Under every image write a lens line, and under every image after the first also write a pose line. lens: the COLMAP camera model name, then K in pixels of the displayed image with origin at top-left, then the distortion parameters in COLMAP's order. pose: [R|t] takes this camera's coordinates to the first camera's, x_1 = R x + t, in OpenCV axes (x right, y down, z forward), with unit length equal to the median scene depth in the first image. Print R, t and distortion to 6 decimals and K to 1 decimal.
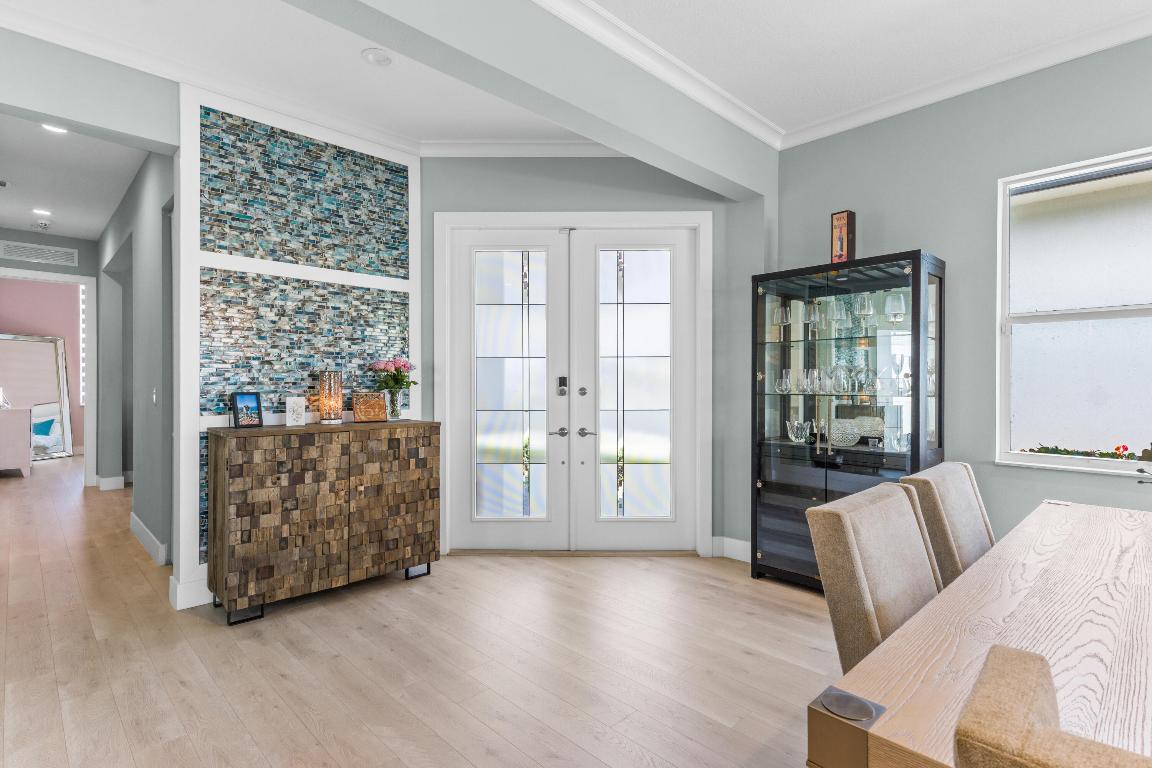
lens RADIAL K [[549.4, 0, 560.2], [0, 549.4, 387.7], [0, 0, 1]] dist [0.019691, -0.004386]
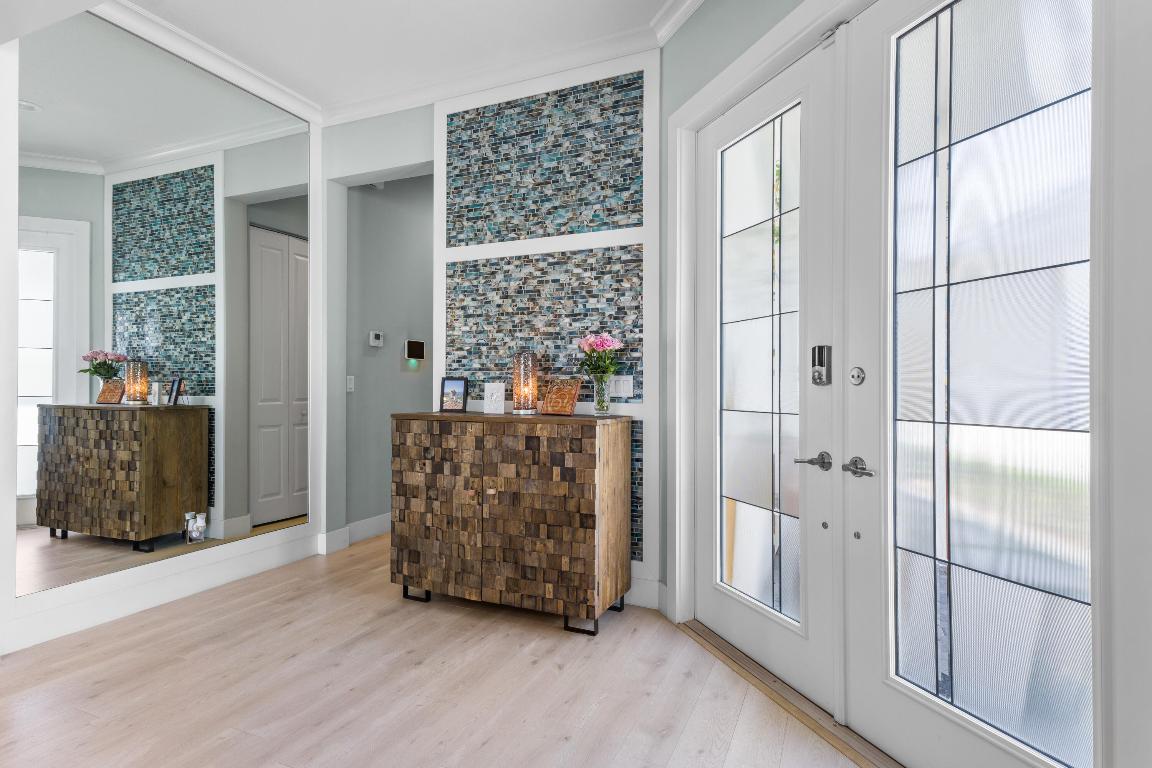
lens RADIAL K [[584.3, 0, 581.8], [0, 584.3, 382.7], [0, 0, 1]] dist [0.028764, 0.000083]
pose [[0.395972, -0.002057, -0.918260, 0.471871], [-0.008883, 0.999942, -0.006071, 0.020293], [0.918220, 0.010561, 0.395930, 0.721444]]
